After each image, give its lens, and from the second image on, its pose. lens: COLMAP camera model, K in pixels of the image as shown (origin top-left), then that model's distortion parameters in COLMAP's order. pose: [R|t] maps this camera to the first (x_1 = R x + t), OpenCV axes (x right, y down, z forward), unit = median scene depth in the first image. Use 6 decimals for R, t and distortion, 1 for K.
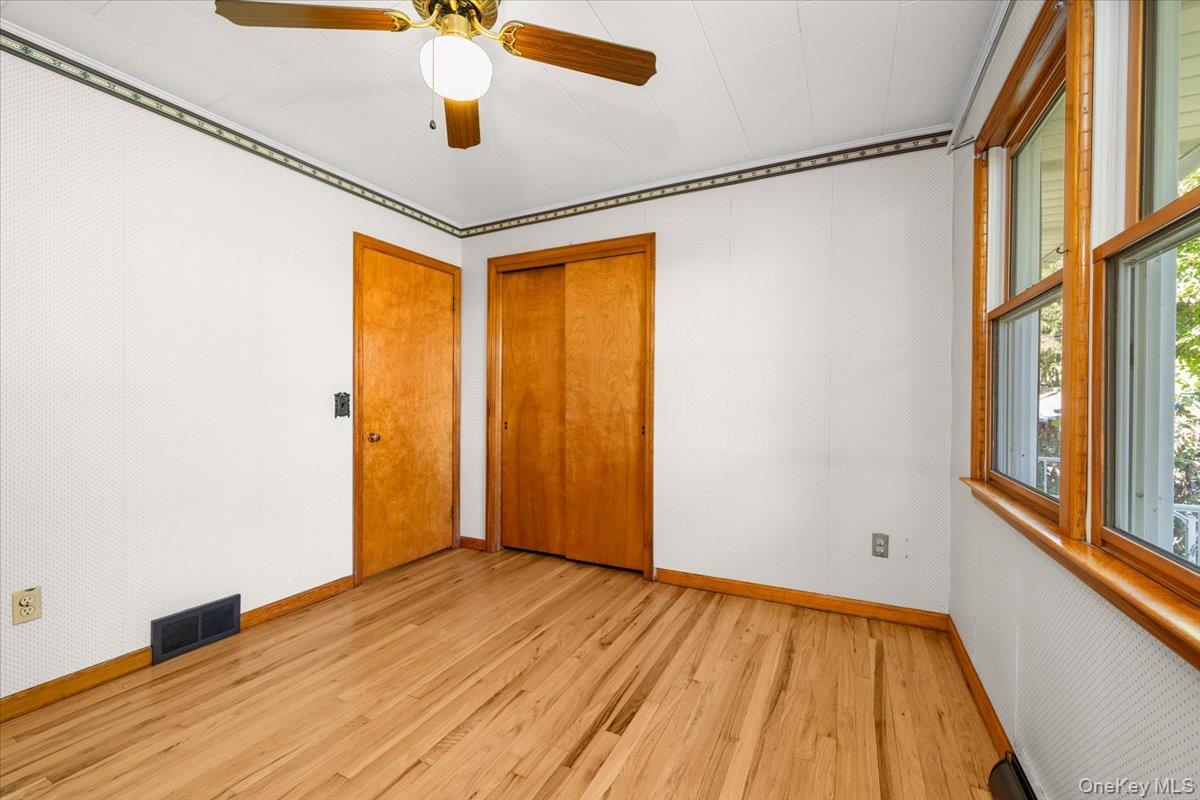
lens RADIAL K [[492.1, 0, 595.2], [0, 492.1, 401.1], [0, 0, 1]] dist [-0.002028, -0.000103]
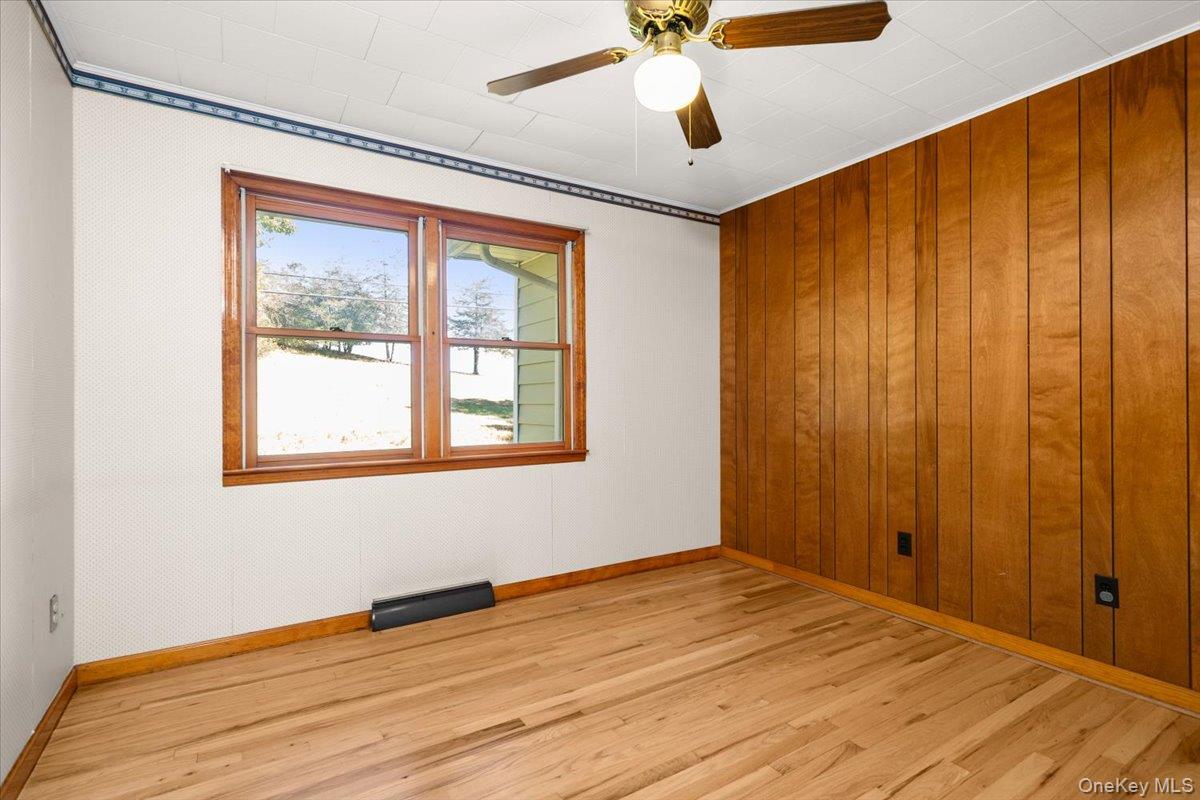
lens RADIAL K [[565.7, 0, 596.2], [0, 565.7, 399.9], [0, 0, 1]] dist [0.000074, 0.000705]
pose [[-0.853015, 0.000582, 0.521886, -0.475187], [0.003463, 0.999984, 0.004545, -0.002947], [-0.521875, 0.005684, -0.853003, 1.283311]]
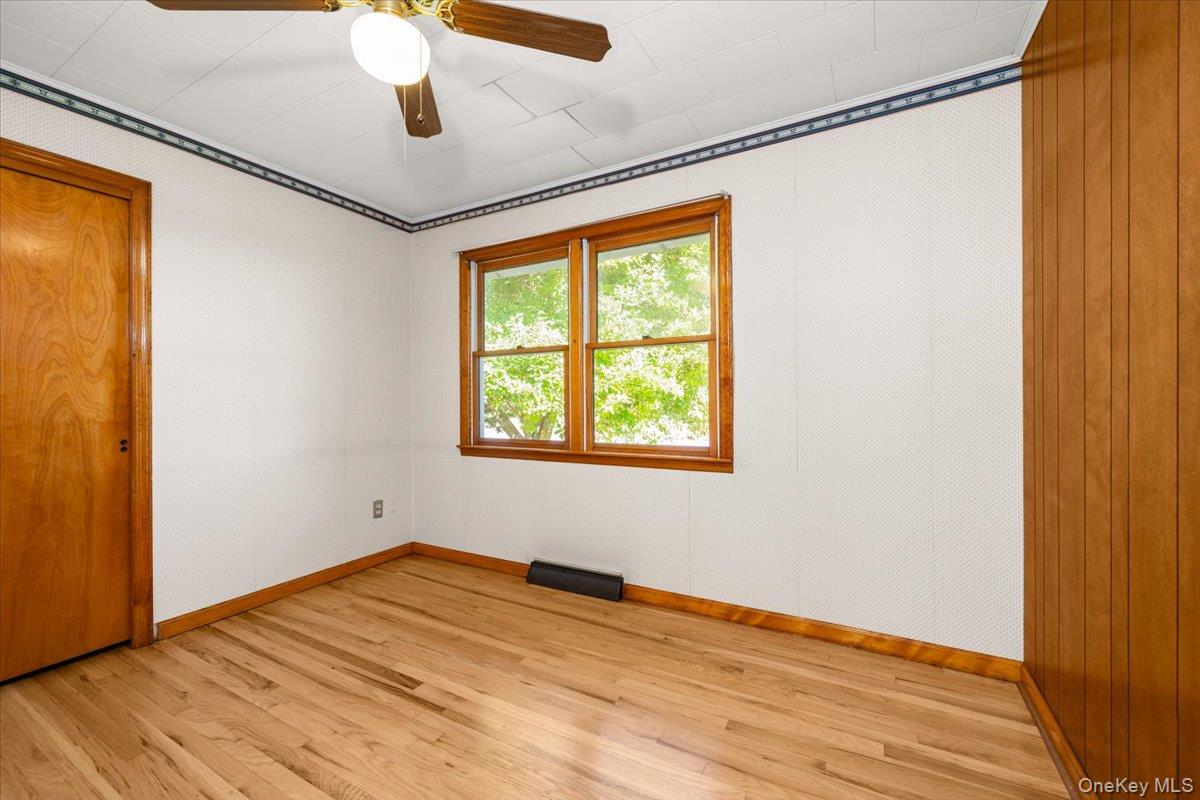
lens RADIAL K [[492.1, 0, 595.2], [0, 492.1, 401.1], [0, 0, 1]] dist [-0.002028, -0.000103]
pose [[0.046308, -0.006403, 0.998907, -0.735003], [0.011405, 0.999918, 0.005880, -0.002289], [-0.998862, 0.011120, 0.046377, 0.345271]]
